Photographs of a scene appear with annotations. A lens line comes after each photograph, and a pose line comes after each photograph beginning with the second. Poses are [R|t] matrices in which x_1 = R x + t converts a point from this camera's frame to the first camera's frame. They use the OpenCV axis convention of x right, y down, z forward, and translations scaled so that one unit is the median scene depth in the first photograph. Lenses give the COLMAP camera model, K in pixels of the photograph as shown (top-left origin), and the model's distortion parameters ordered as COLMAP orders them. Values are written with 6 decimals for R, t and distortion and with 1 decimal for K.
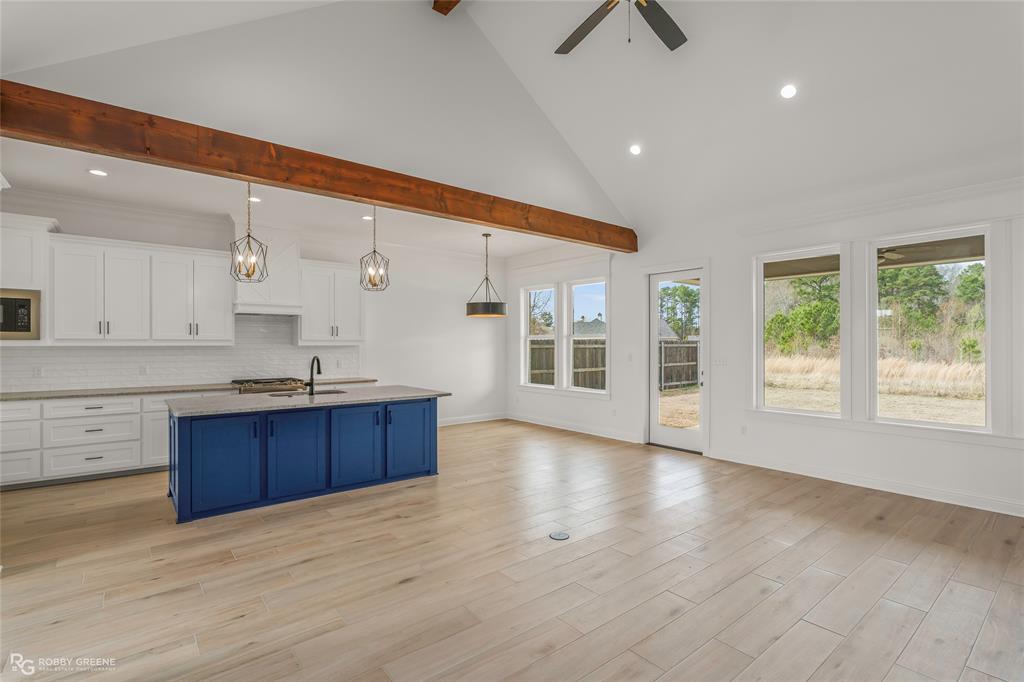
lens RADIAL K [[486.2, 0, 533.1], [0, 486.2, 342.4], [0, 0, 1]] dist [0.006640, 0.000438]
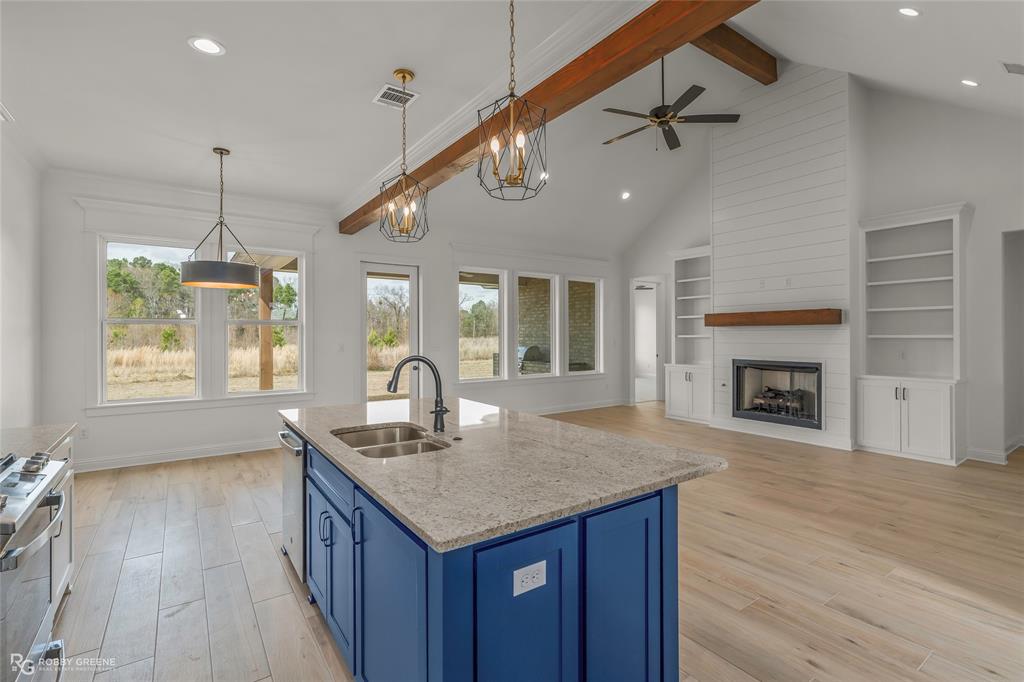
lens RADIAL K [[450.9, 0, 521.2], [0, 450.9, 334.7], [0, 0, 1]] dist [-0.001317, 0.000775]
pose [[0.092836, 0.002495, 0.995678, -1.422314], [-0.008749, 0.999960, -0.001690, 0.015322], [-0.995643, -0.008555, 0.092854, 1.359497]]
